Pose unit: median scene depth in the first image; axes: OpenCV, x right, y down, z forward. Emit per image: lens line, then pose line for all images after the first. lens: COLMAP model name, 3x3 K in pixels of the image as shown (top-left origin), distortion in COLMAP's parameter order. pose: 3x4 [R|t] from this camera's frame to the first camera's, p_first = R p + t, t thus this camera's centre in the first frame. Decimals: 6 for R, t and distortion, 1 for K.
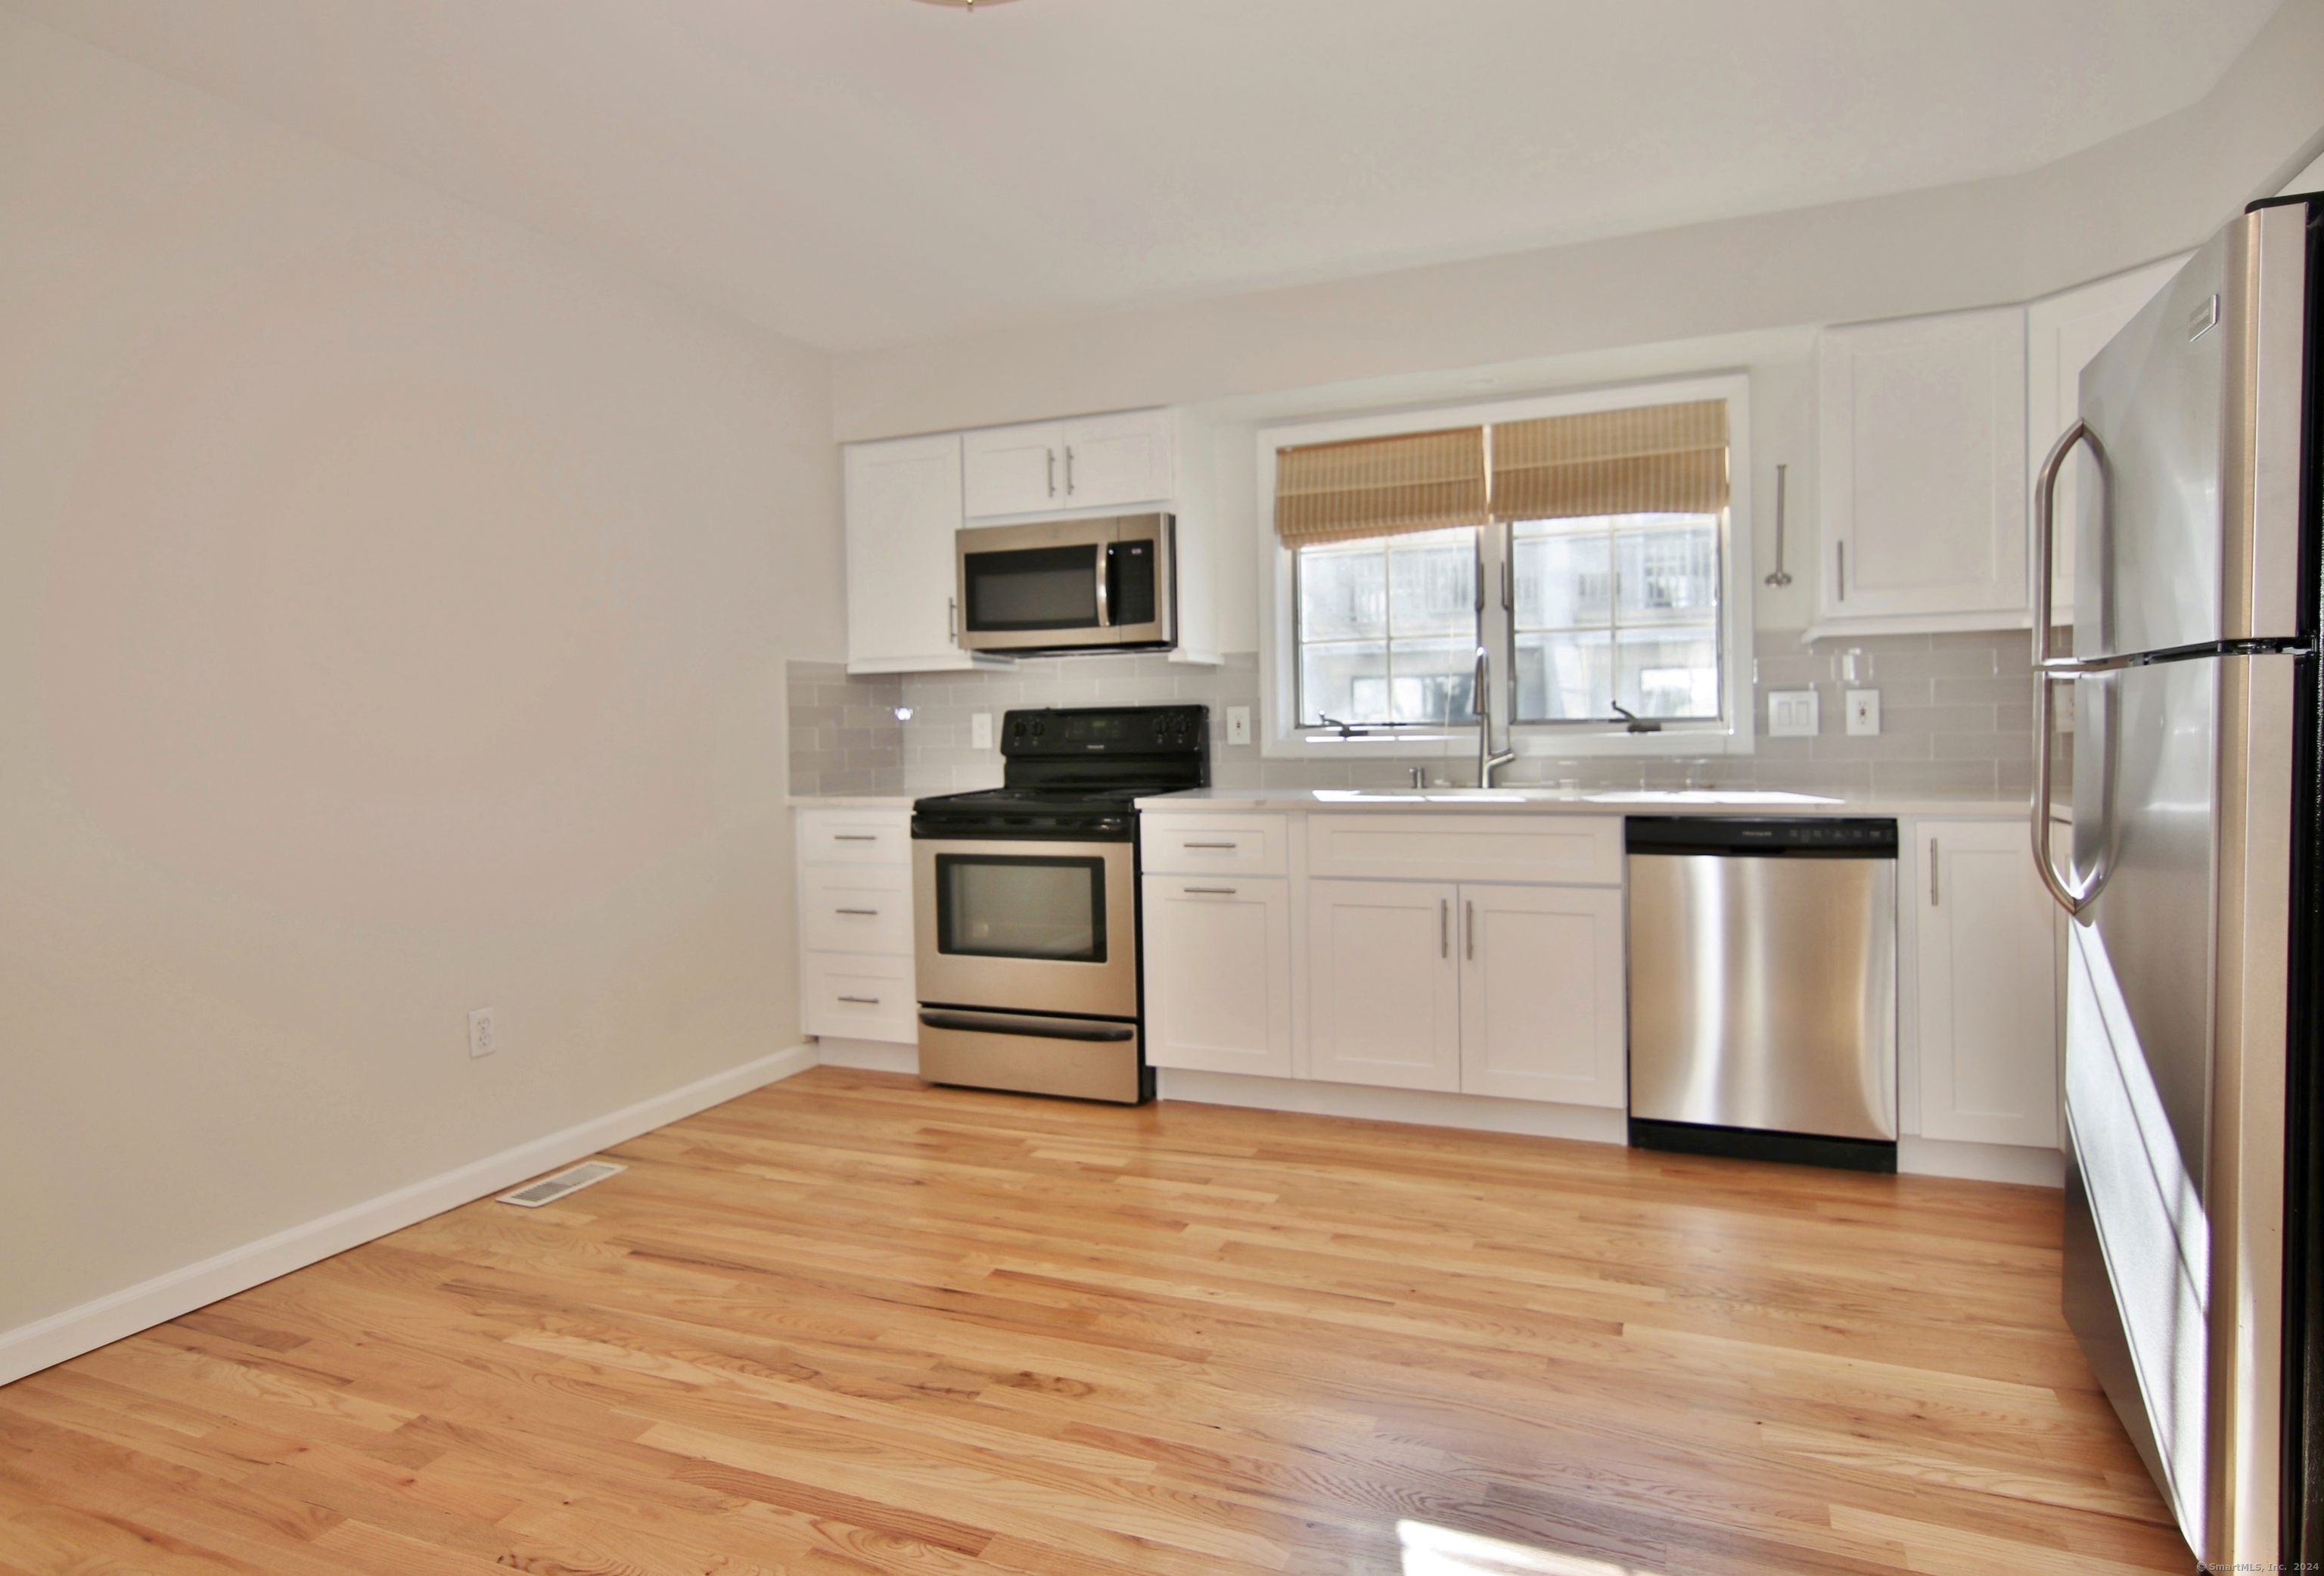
lens RADIAL K [[1252.2, 0, 1194.2], [0, 1252.2, 756.4], [0, 0, 1]] dist [-0.001195, 0.000158]
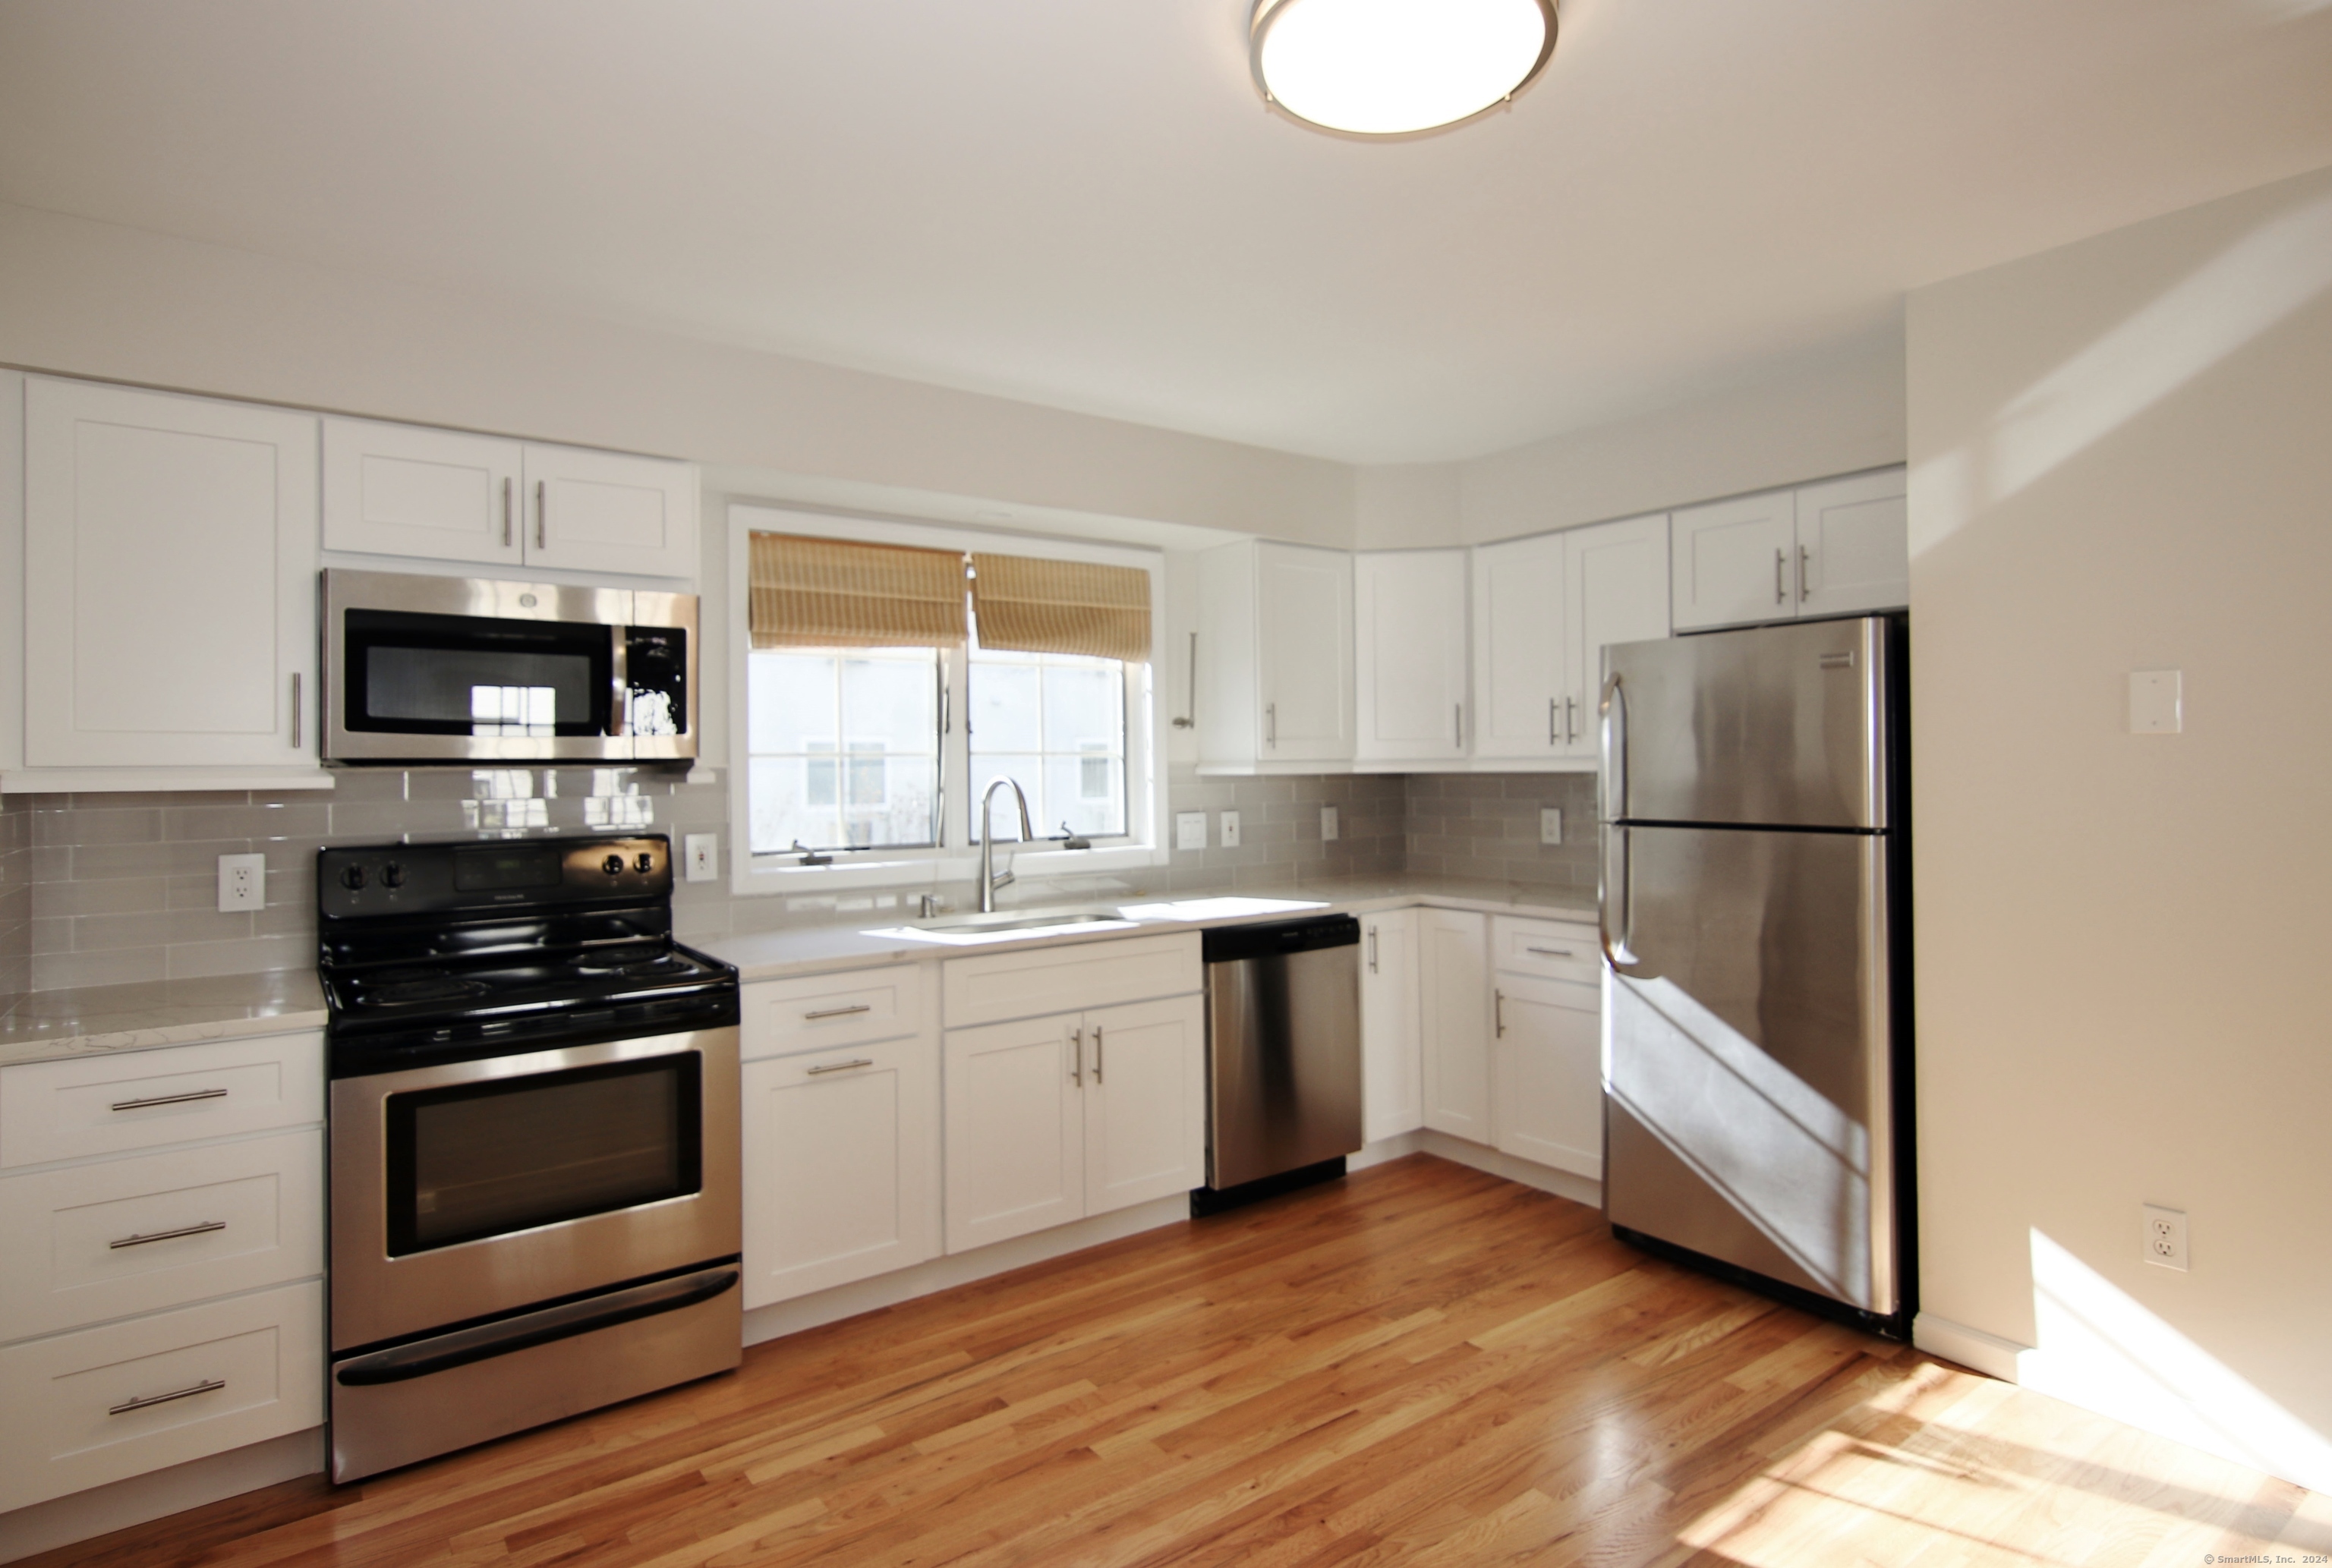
lens RADIAL K [[1225.6, 0, 1178.4], [0, 1225.6, 752.5], [0, 0, 1]] dist [0.000875, 0.001884]
pose [[0.523080, 0.022195, 0.851995, -0.541349], [0.022449, 0.998955, -0.039806, -0.061040], [-0.851988, 0.039948, 0.522035, 0.355703]]
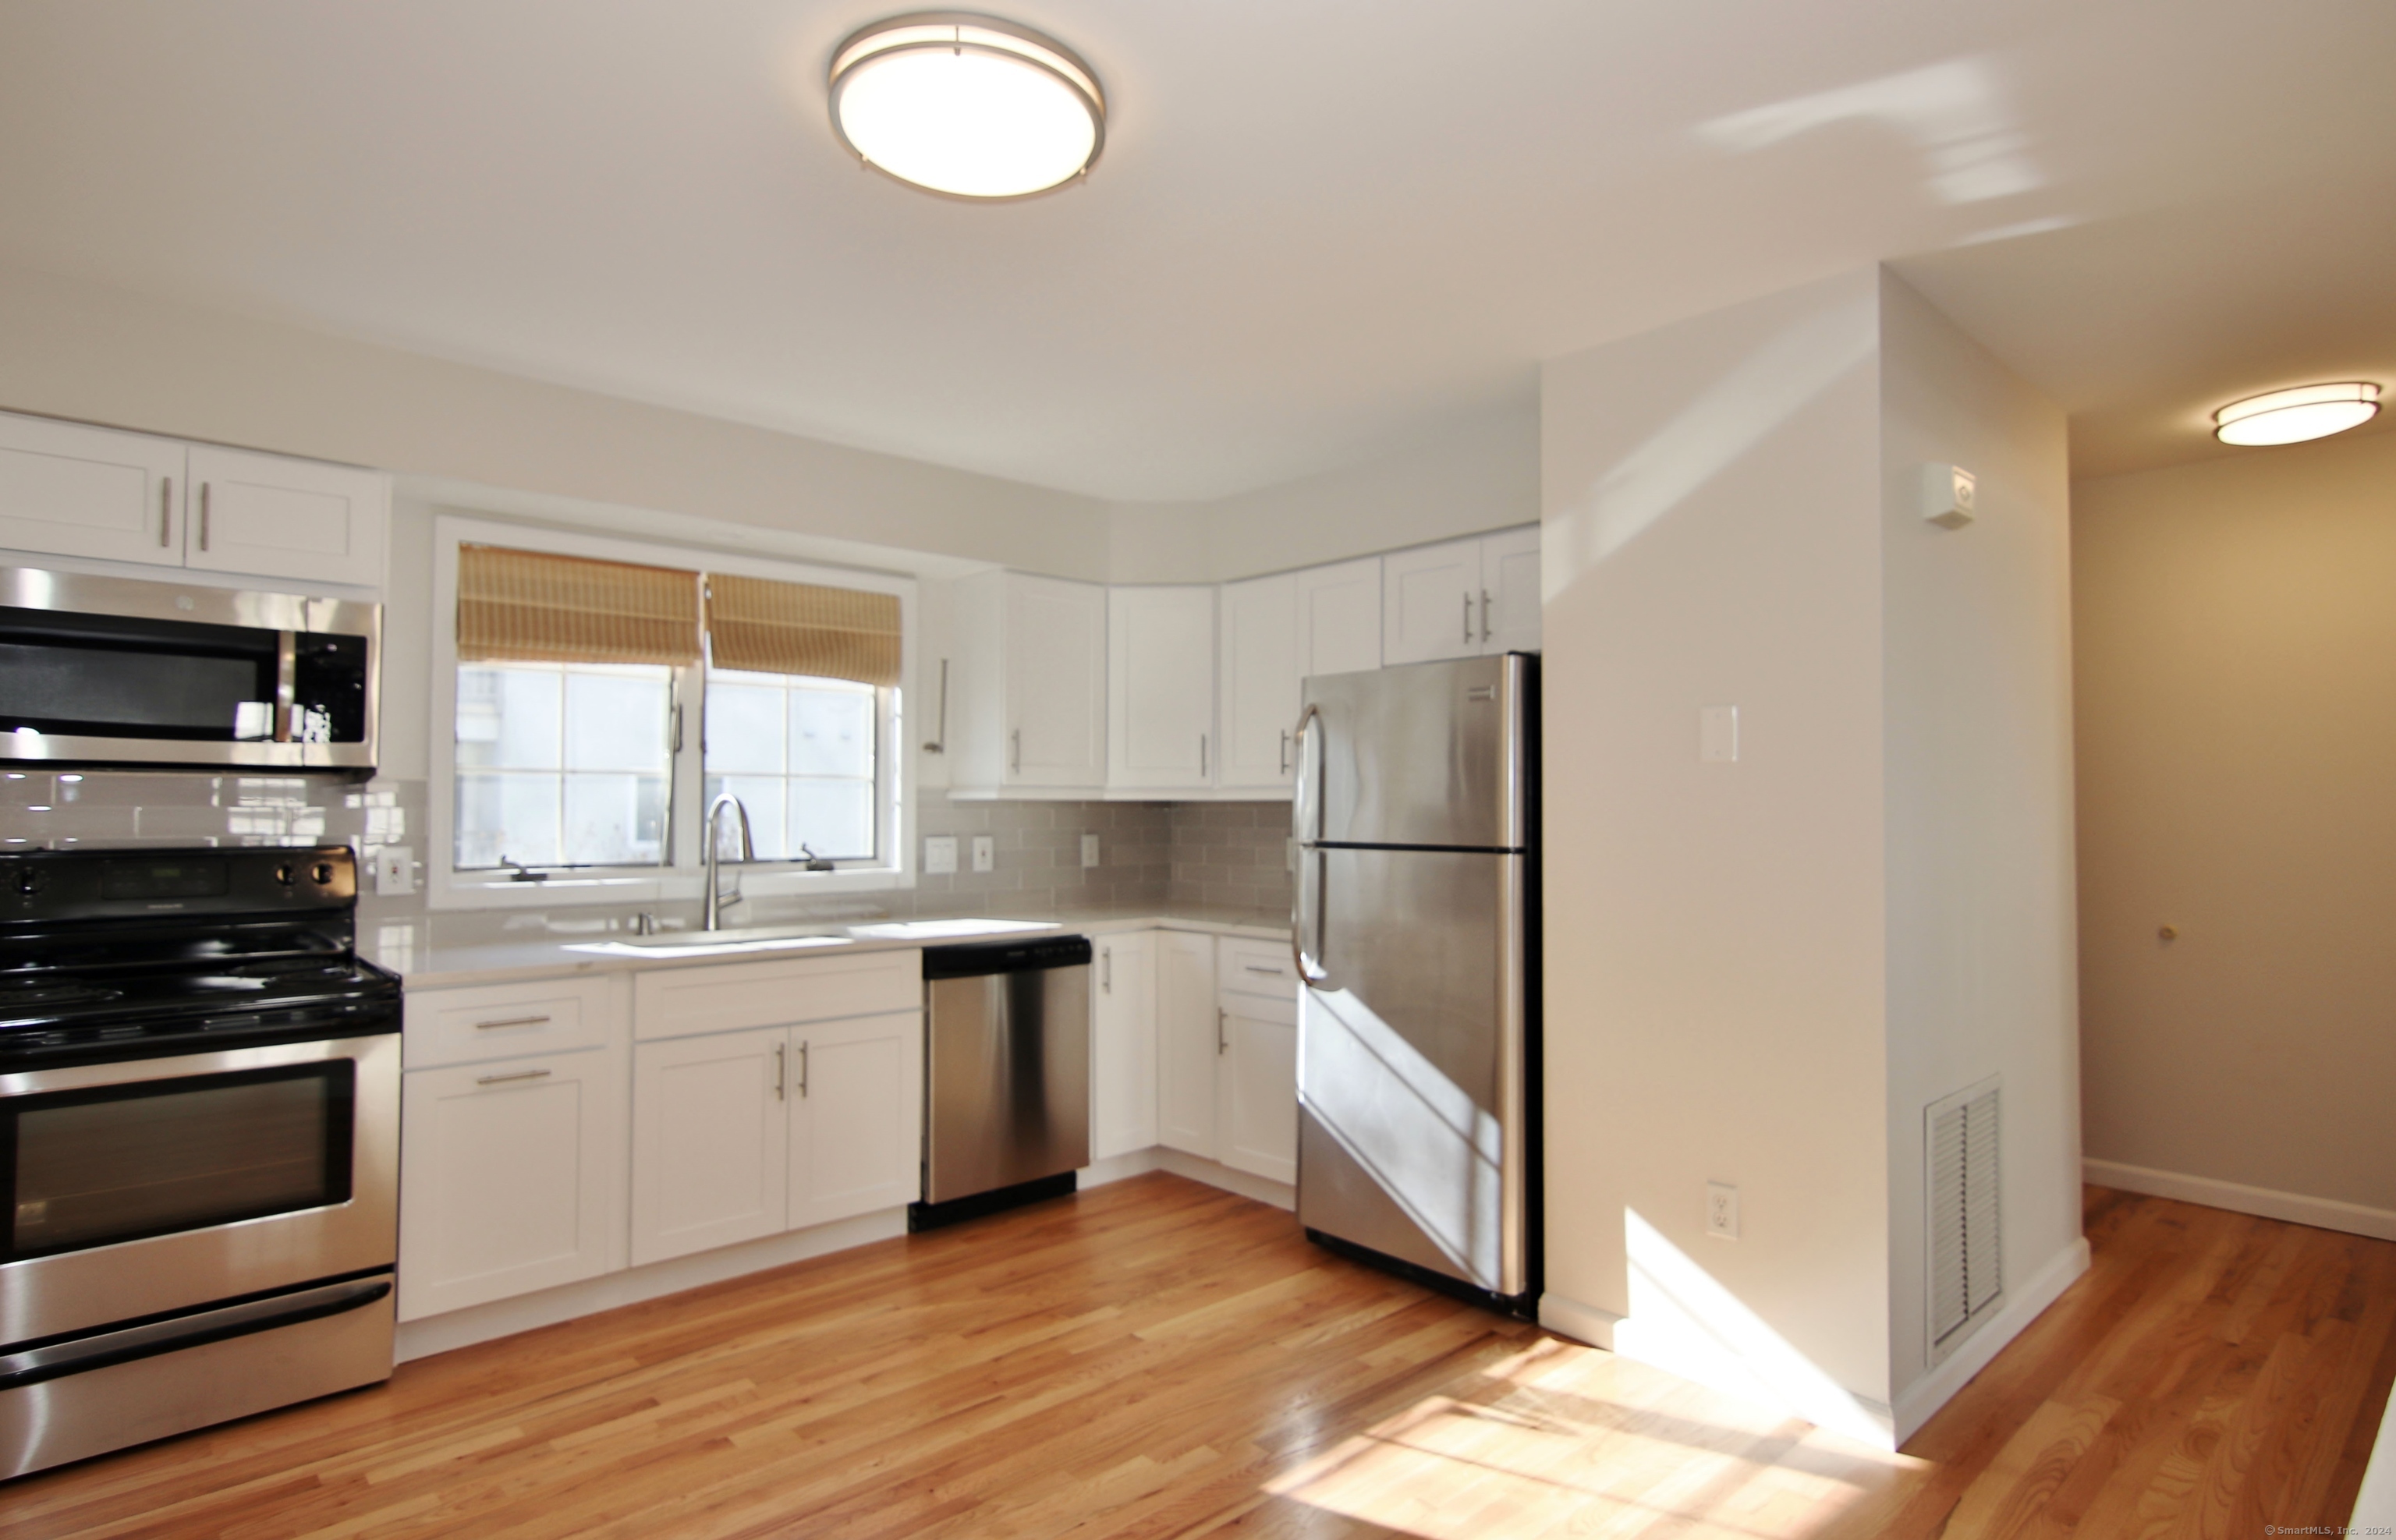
lens RADIAL K [[1263.3, 0, 1198.0], [0, 1263.3, 770.0], [0, 0, 1]] dist [0.000252, 0.003521]
pose [[0.431807, 0.048110, 0.900682, -0.531592], [0.012380, 0.998166, -0.059252, -0.039254], [-0.901881, 0.036736, 0.430419, 0.208445]]
